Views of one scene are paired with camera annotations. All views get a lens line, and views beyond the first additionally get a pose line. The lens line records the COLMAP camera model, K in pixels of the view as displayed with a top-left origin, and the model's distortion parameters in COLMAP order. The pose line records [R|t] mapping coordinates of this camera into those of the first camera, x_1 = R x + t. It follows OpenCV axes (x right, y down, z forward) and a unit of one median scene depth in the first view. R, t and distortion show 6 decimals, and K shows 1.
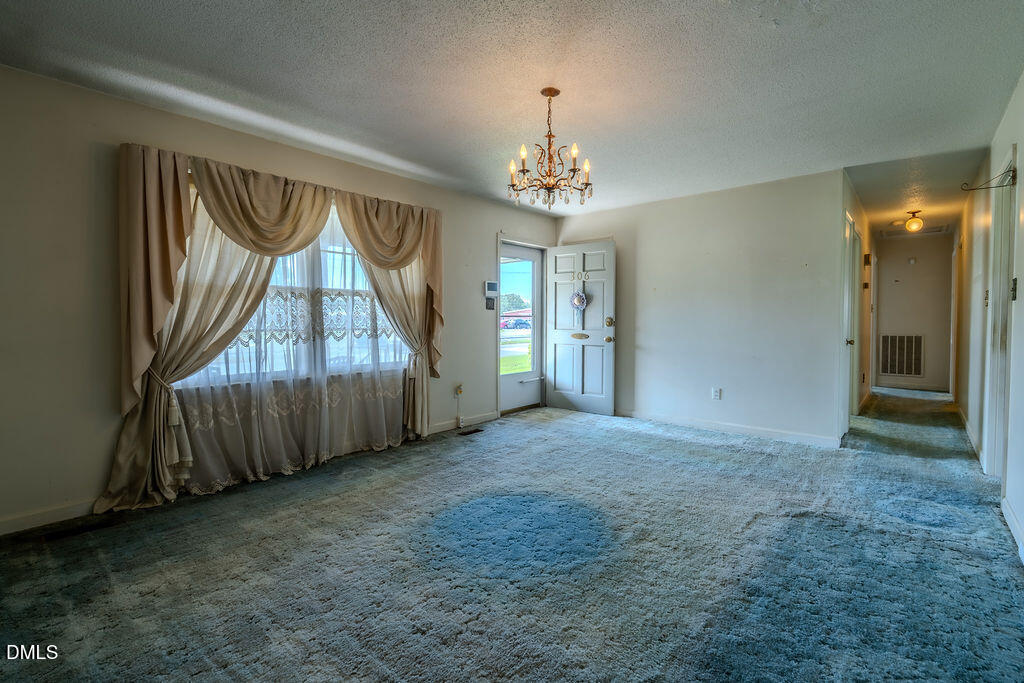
lens RADIAL K [[465.3, 0, 526.6], [0, 465.3, 332.7], [0, 0, 1]] dist [-0.009249, 0.002365]
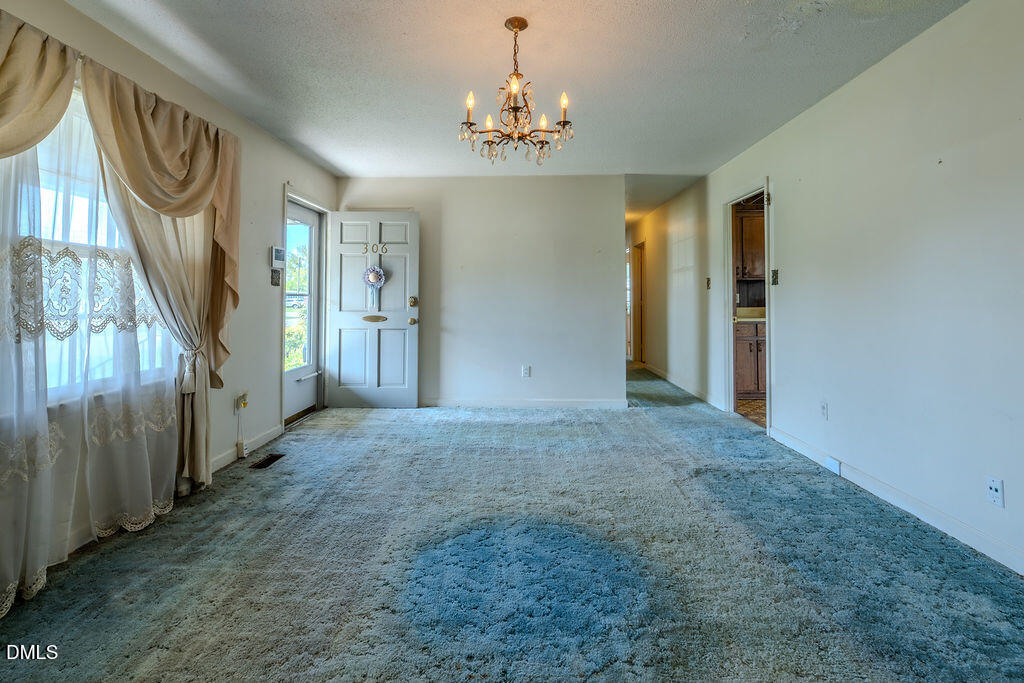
lens RADIAL K [[465.3, 0, 545.3], [0, 465.3, 286.5], [0, 0, 1]] dist [-0.009249, 0.002365]
pose [[0.785673, 0.015334, 0.618453, -0.200734], [0.019302, 0.998598, -0.049280, -0.004239], [-0.618341, 0.050655, 0.784275, 0.165807]]
